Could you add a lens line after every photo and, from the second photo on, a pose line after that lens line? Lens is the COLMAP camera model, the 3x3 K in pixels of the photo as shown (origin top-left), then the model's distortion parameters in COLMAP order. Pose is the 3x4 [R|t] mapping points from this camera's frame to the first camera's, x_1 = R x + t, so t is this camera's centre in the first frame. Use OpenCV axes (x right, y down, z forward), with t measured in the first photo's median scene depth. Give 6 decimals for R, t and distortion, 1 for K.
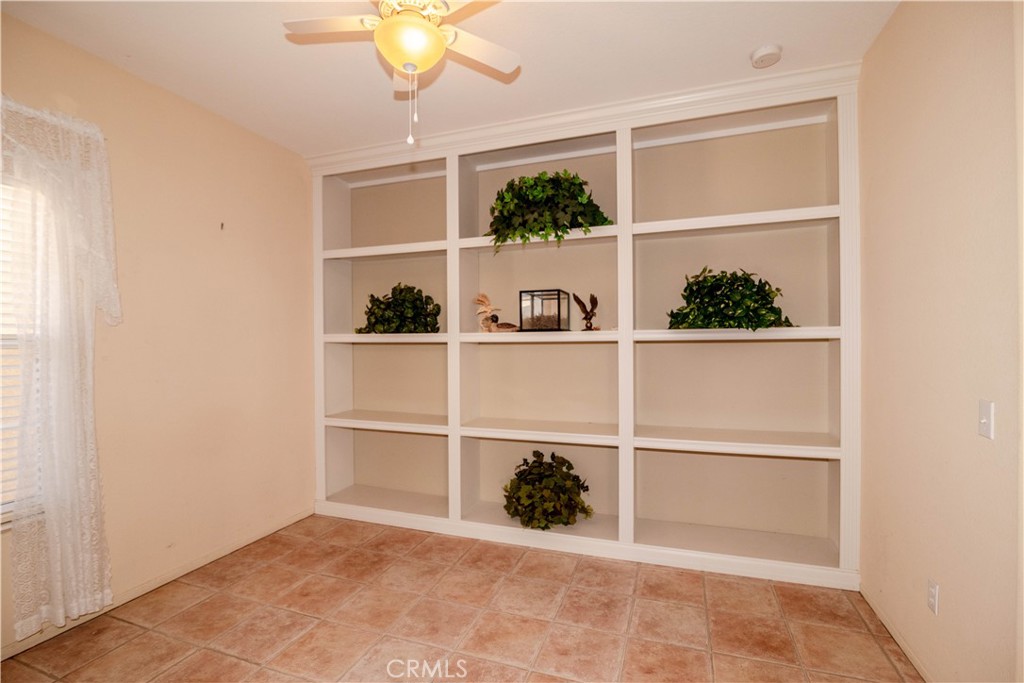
lens RADIAL K [[467.3, 0, 512.0], [0, 467.3, 341.5], [0, 0, 1]] dist [-0.013680, 0.000166]
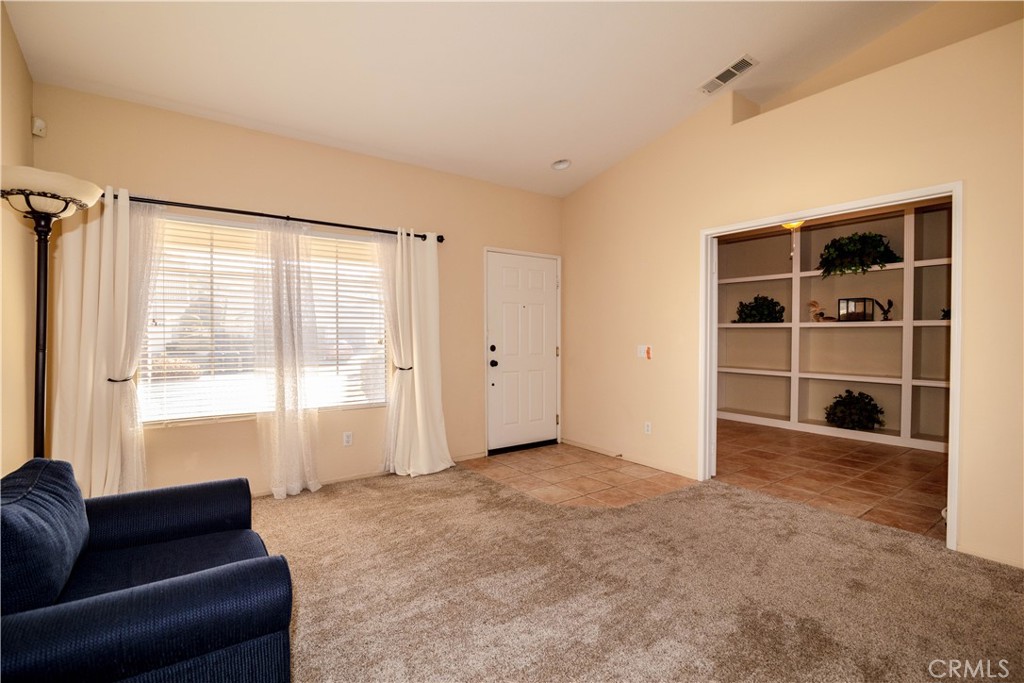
lens RADIAL K [[467.3, 0, 512.0], [0, 467.3, 341.5], [0, 0, 1]] dist [-0.013680, 0.000166]
pose [[0.821205, 0.018752, -0.570326, 0.006209], [-0.008219, 0.999745, 0.021036, 0.028272], [0.570575, -0.012587, 0.821149, -1.183576]]
